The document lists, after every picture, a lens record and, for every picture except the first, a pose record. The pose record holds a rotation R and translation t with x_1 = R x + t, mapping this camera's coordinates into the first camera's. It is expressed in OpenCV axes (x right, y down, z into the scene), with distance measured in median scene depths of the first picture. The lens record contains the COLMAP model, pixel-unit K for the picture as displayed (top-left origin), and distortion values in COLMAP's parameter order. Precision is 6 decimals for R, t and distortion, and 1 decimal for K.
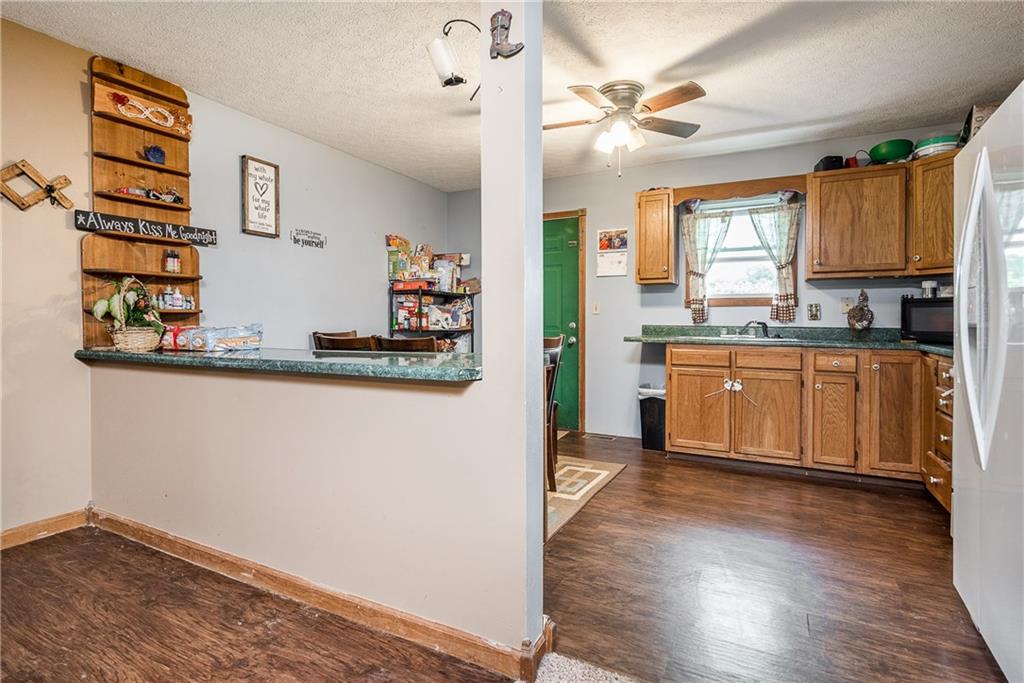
lens RADIAL K [[497.8, 0, 479.9], [0, 497.8, 322.3], [0, 0, 1]] dist [0.002618, 0.001281]
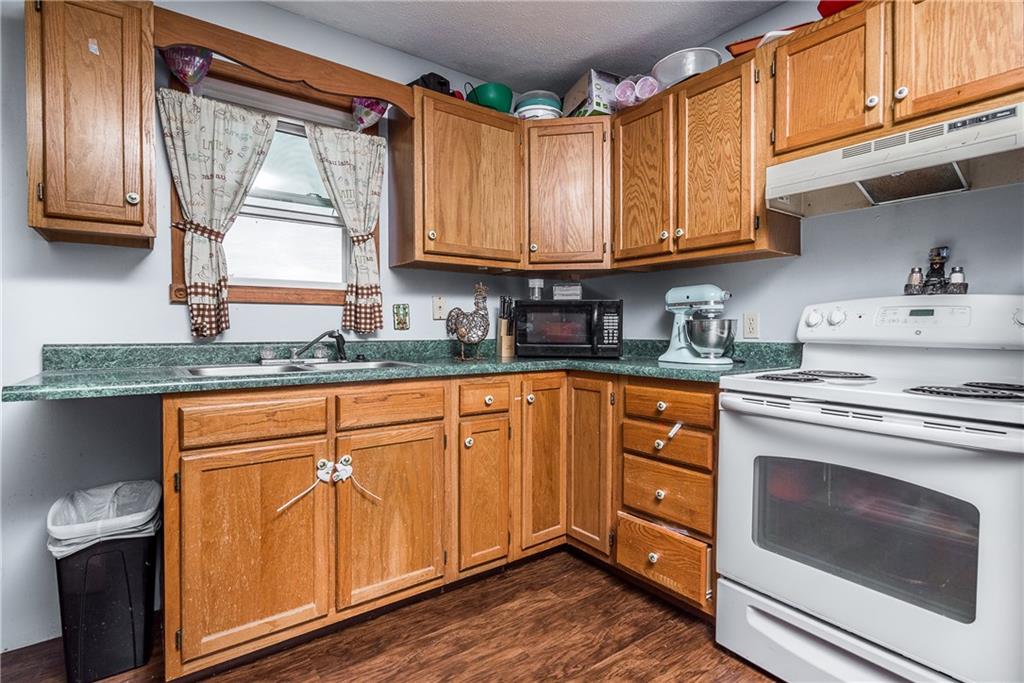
lens RADIAL K [[497.8, 0, 514.6], [0, 497.8, 337.6], [0, 0, 1]] dist [0.002618, 0.001281]
pose [[0.383312, -0.020091, 0.923400, 0.134584], [0.009032, 0.999797, 0.018004, -0.004412], [-0.923575, 0.001439, 0.383416, 0.625994]]
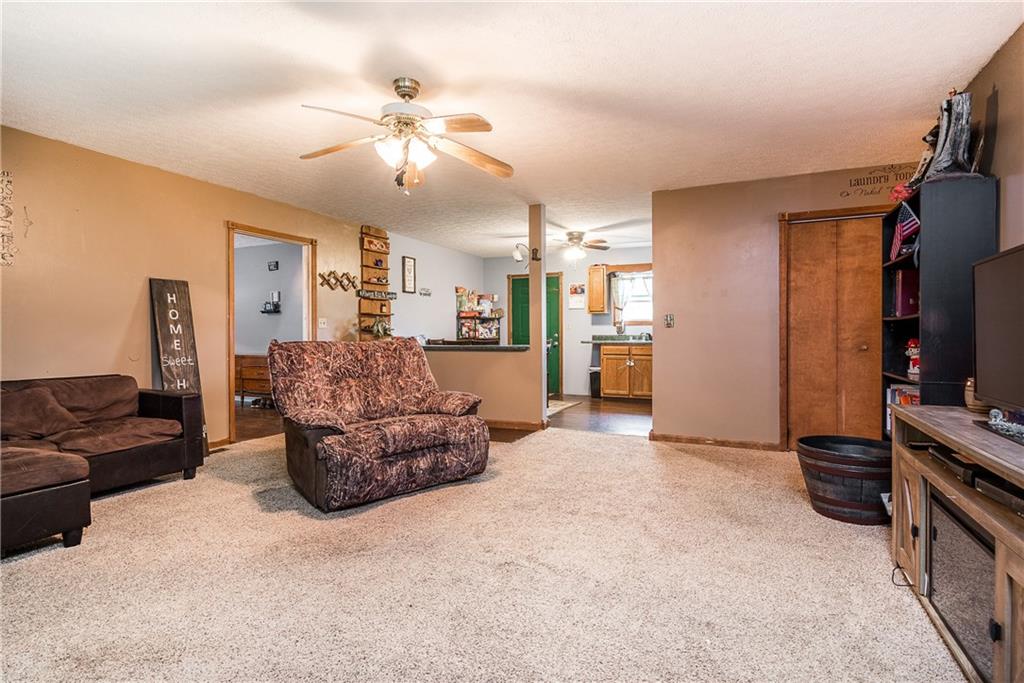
lens RADIAL K [[497.8, 0, 520.5], [0, 497.8, 337.2], [0, 0, 1]] dist [0.002618, 0.001281]
pose [[0.993745, -0.004616, 0.111576, -0.181995], [0.003944, 0.999973, 0.006240, 0.000677], [-0.111602, -0.005761, 0.993736, -0.993032]]
